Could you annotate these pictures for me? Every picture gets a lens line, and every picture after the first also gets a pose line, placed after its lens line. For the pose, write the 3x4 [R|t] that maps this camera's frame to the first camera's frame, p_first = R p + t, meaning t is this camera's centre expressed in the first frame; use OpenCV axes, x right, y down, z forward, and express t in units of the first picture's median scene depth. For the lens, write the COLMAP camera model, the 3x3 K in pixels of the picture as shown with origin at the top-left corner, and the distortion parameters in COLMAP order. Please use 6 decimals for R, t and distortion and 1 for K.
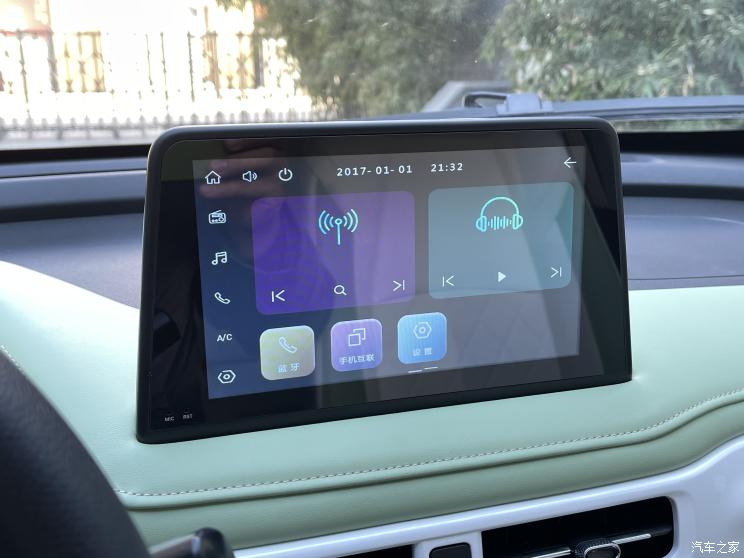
lens RADIAL K [[788.3, 0, 373.6], [0, 788.3, 294.2], [0, 0, 1]] dist [0.005334, -0.008674]
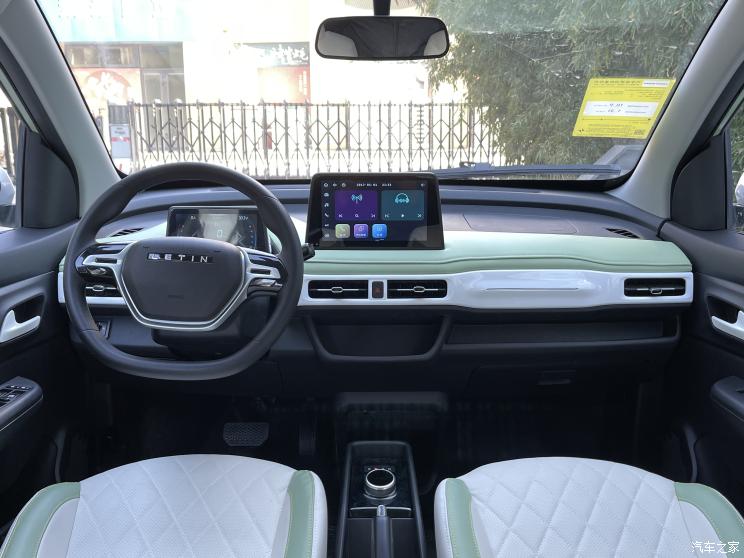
lens RADIAL K [[705.1, 0, 372.0], [0, 705.1, 279.0], [0, 0, 1]] dist [0.041057, -0.012111]
pose [[0.959435, 0.060939, -0.275263, 0.057776], [-0.079932, 0.995094, -0.058303, 0.028919], [0.270360, 0.077941, 0.959599, -0.131362]]
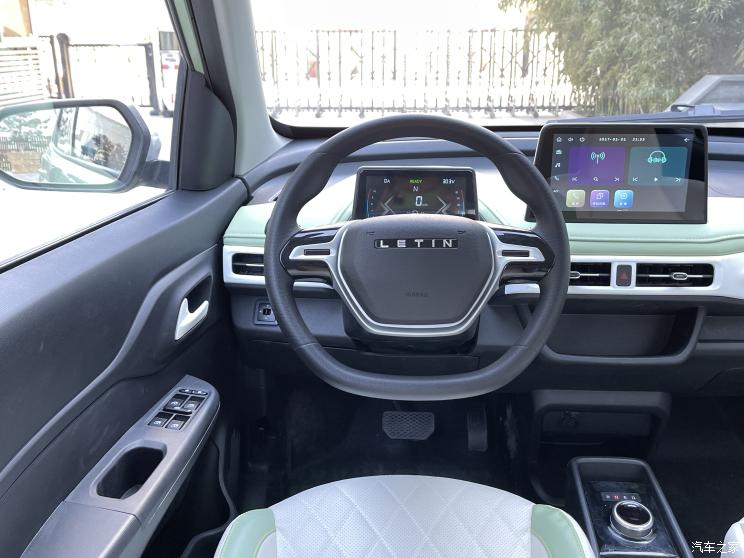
lens RADIAL K [[705.1, 0, 372.0], [0, 705.1, 279.0], [0, 0, 1]] dist [0.041057, -0.012111]
pose [[0.942351, 0.105486, -0.317563, 0.003012], [-0.097222, 0.994384, 0.041808, 0.020036], [0.320190, -0.008523, 0.947315, -0.107119]]
